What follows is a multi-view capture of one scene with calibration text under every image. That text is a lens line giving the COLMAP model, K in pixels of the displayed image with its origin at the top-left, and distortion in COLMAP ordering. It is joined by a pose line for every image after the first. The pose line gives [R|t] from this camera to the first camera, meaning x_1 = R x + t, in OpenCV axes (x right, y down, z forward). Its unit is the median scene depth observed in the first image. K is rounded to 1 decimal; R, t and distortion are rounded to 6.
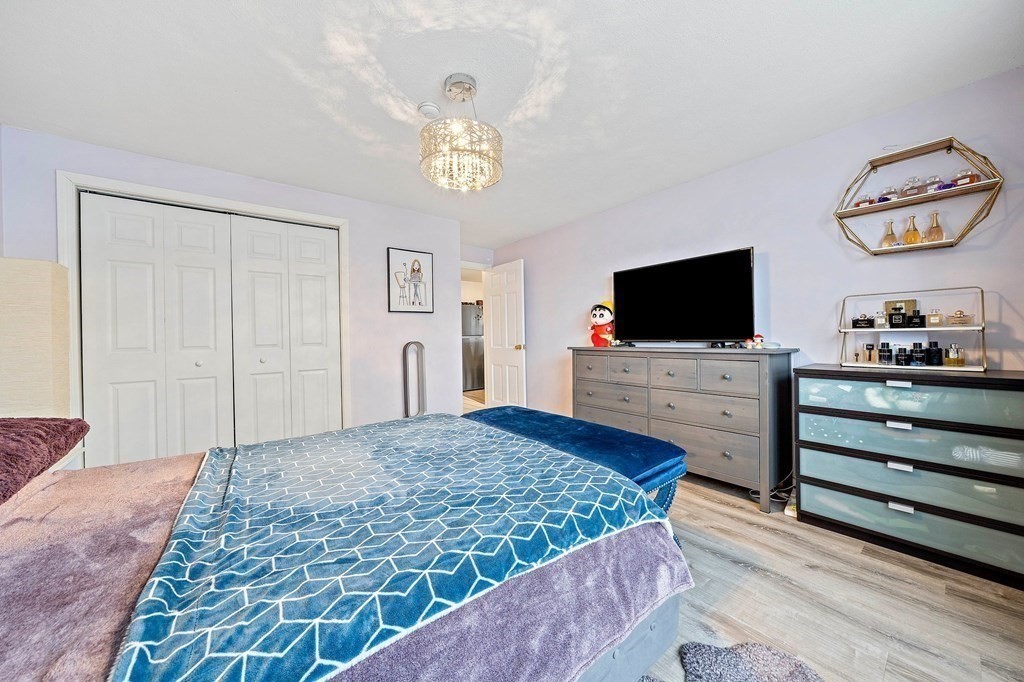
lens RADIAL K [[349.6, 0, 508.4], [0, 349.6, 338.5], [0, 0, 1]] dist [-0.007942, 0.000504]
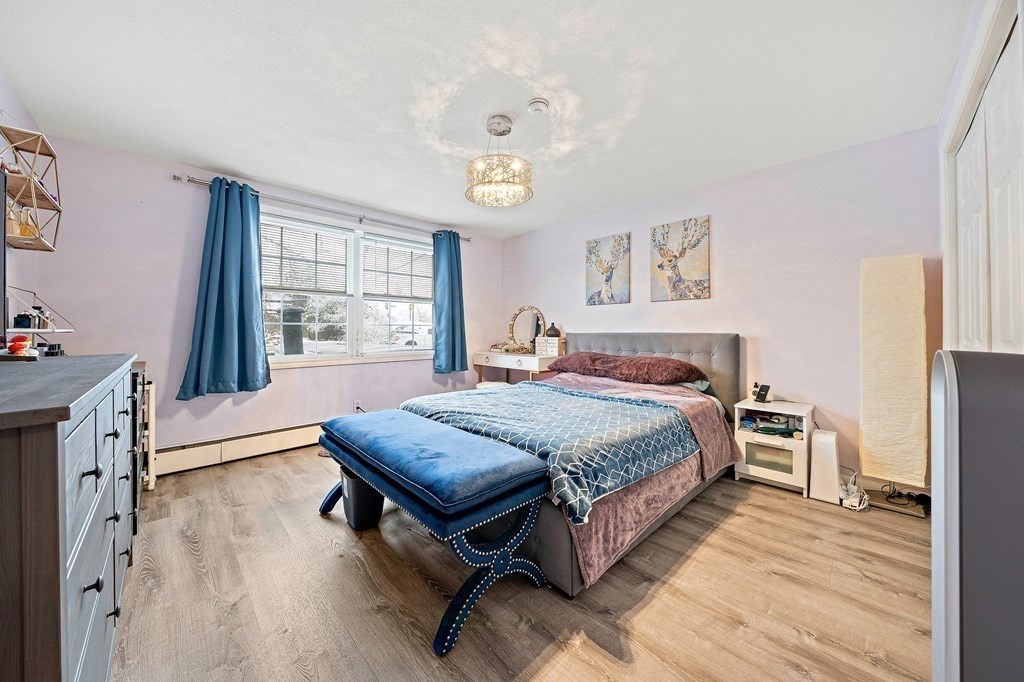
lens RADIAL K [[349.6, 0, 494.2], [0, 349.6, 323.7], [0, 0, 1]] dist [-0.007942, 0.000504]
pose [[-0.996693, 0.014387, -0.079971, -0.008011], [0.015386, 0.999811, -0.011890, -0.008984], [0.079785, -0.013081, -0.996726, 1.415017]]
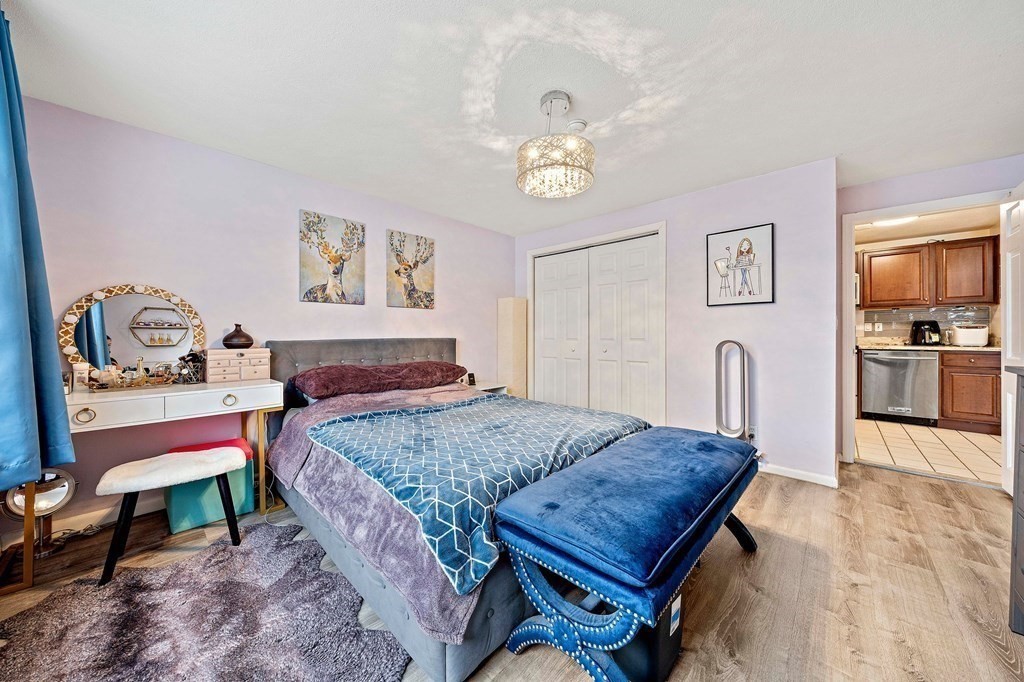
lens RADIAL K [[349.6, 0, 509.6], [0, 349.6, 335.6], [0, 0, 1]] dist [-0.007942, 0.000504]
pose [[0.134679, 0.020921, -0.990668, 0.590774], [-0.005383, 0.999778, 0.020381, -0.019853], [0.990875, 0.002588, 0.134762, 0.459485]]
